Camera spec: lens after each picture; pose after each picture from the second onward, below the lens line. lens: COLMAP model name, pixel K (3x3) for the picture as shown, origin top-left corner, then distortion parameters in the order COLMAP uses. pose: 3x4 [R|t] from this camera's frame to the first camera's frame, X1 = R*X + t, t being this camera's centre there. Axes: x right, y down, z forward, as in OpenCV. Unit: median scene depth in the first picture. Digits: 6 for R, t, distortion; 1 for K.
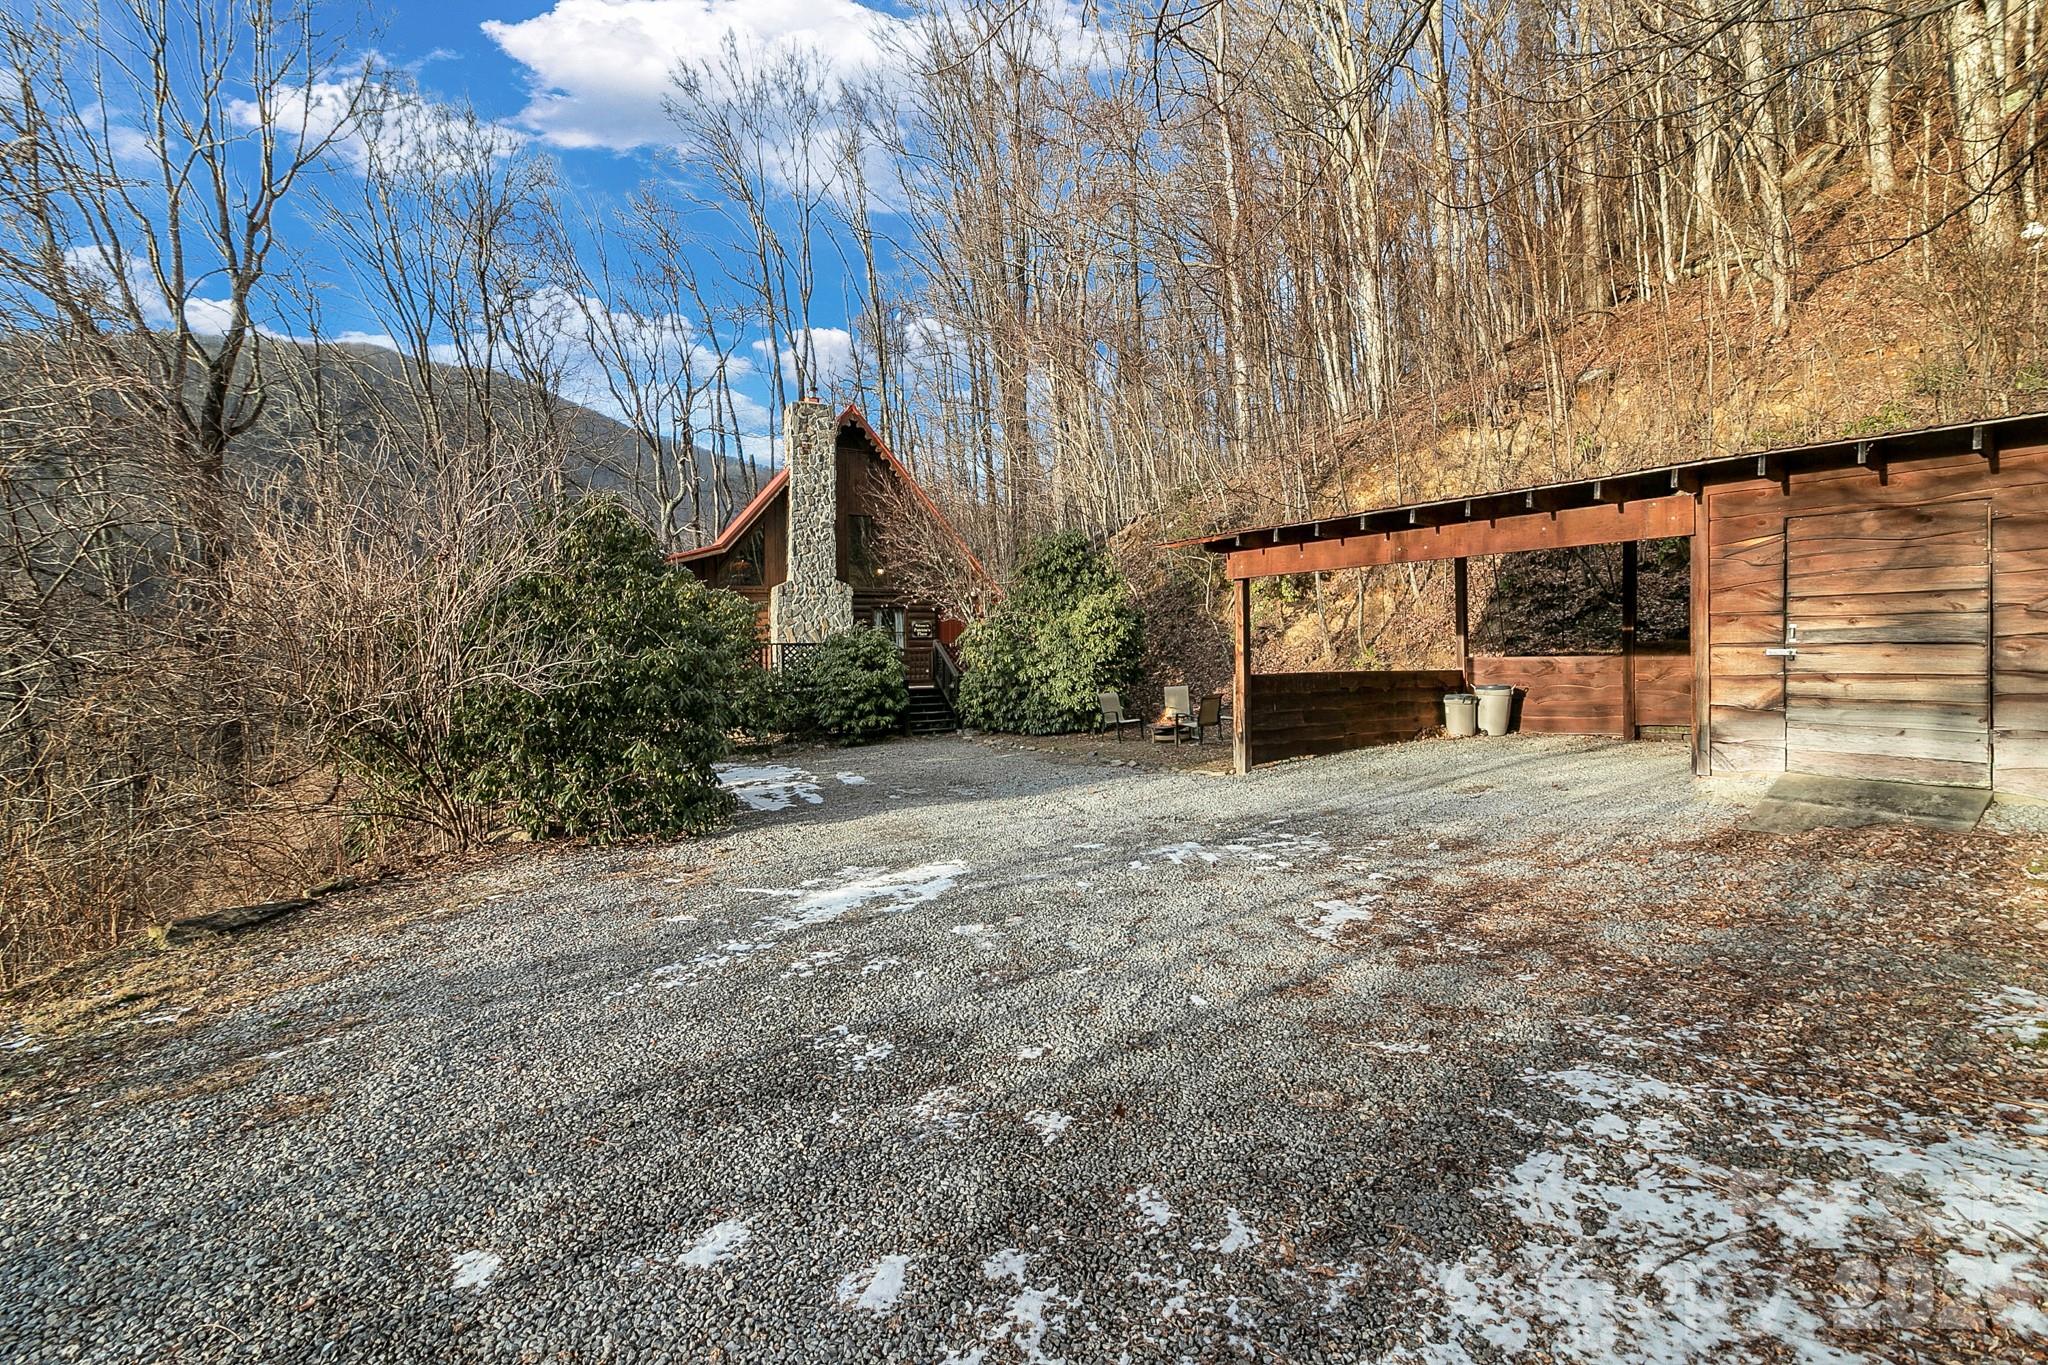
lens RADIAL K [[937.5, 0, 1021.7], [0, 937.5, 678.2], [0, 0, 1]] dist [0.000463, 0.001097]
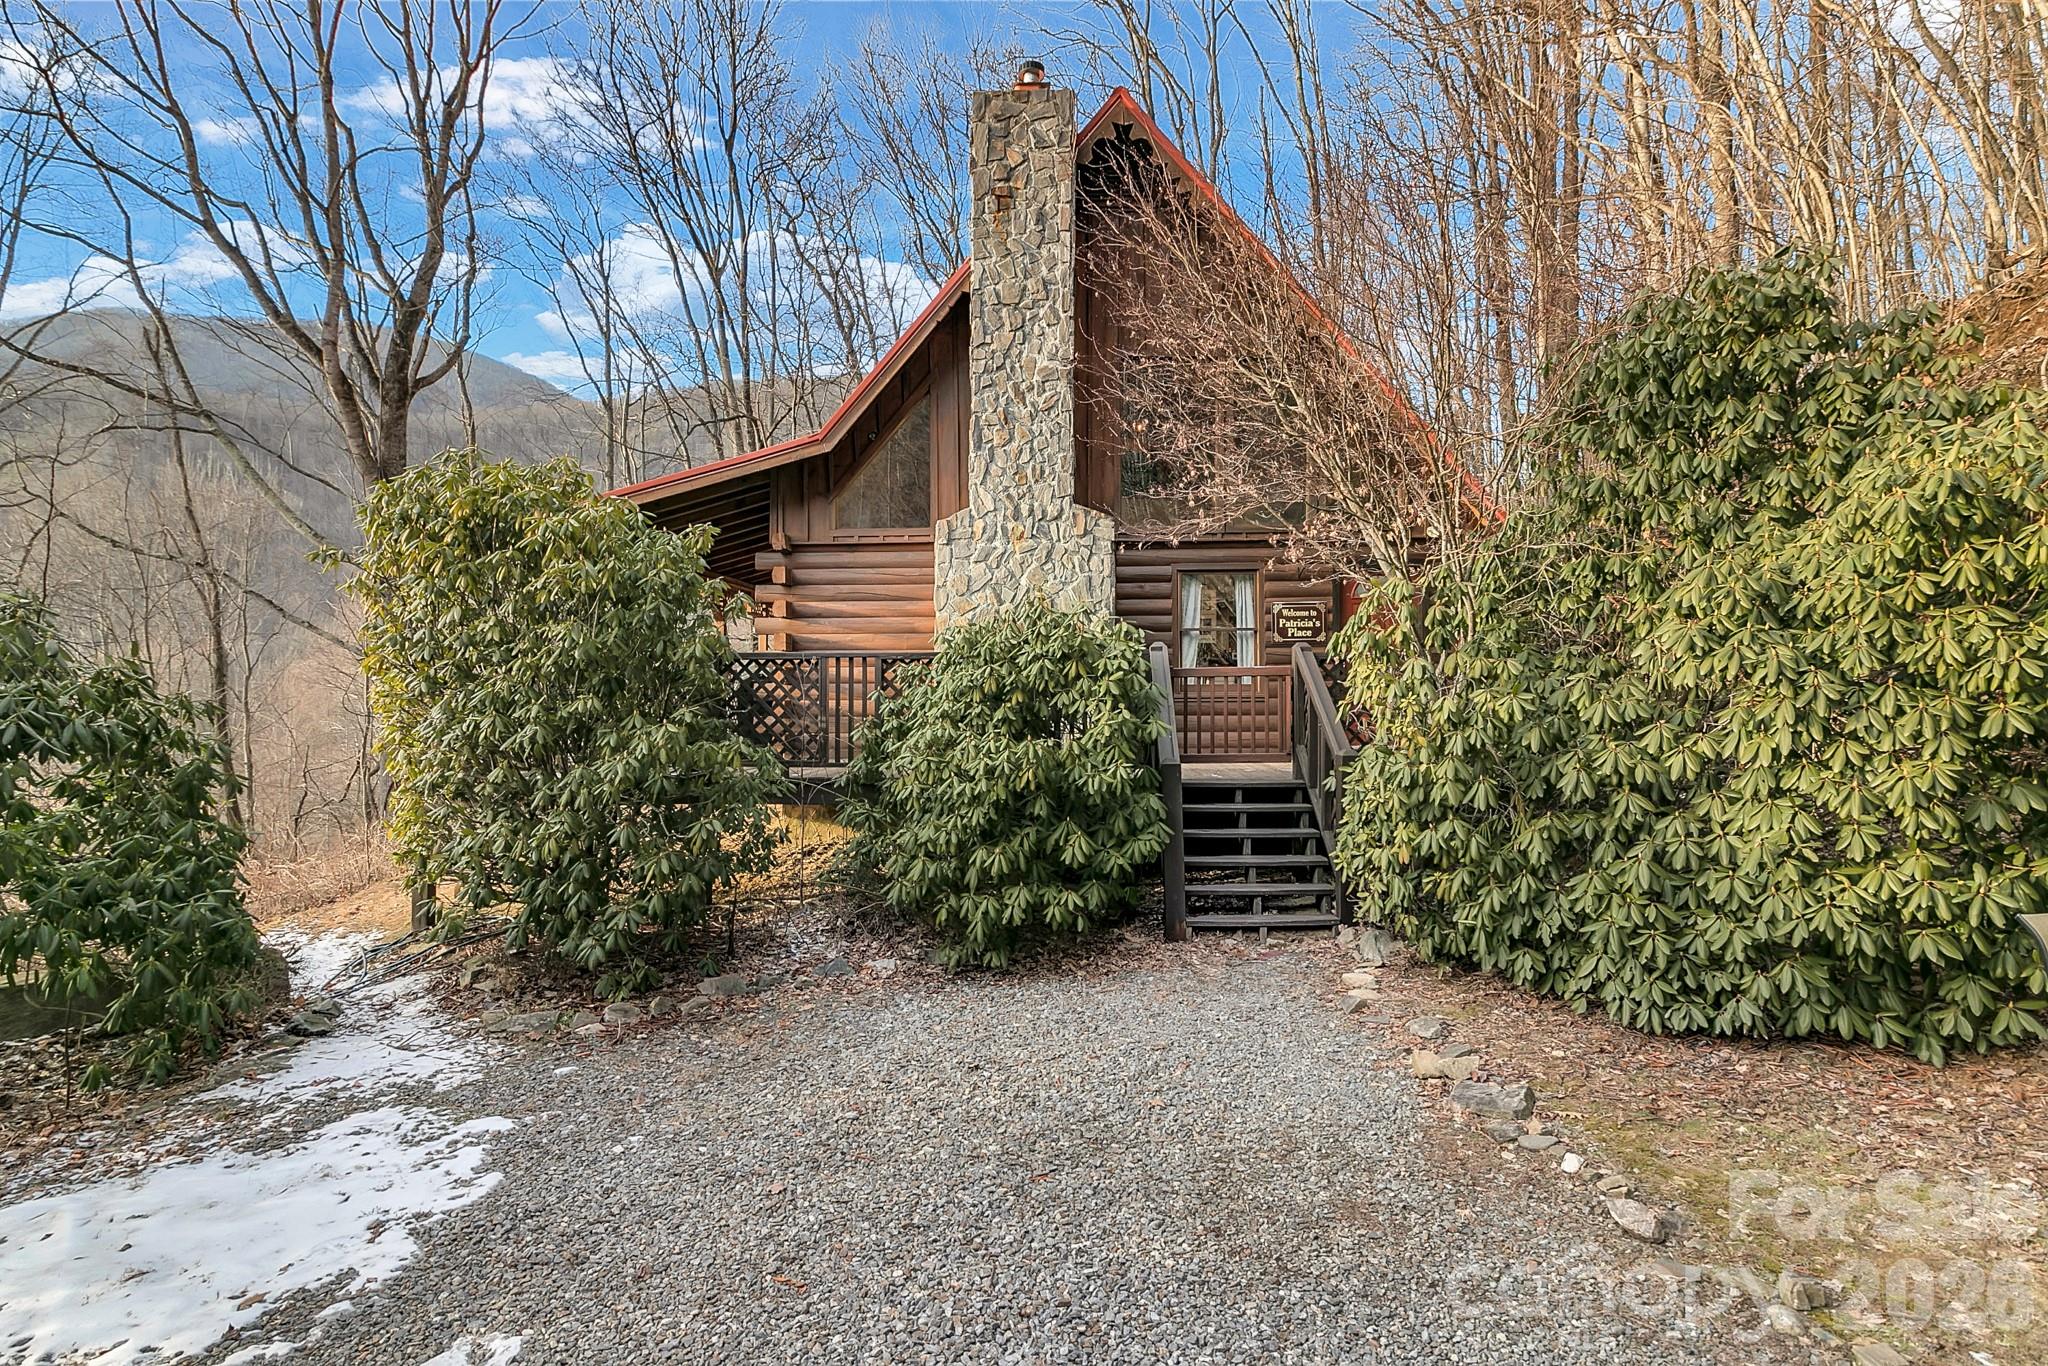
lens RADIAL K [[1093.9, 0, 1016.3], [0, 1093.9, 663.8], [0, 0, 1]] dist [0.004945, 0.001891]
pose [[0.893849, 0.002984, -0.448358, -0.001161], [-0.018297, 0.999388, -0.029825, -0.021304], [0.447994, 0.034863, 0.893356, 0.659030]]
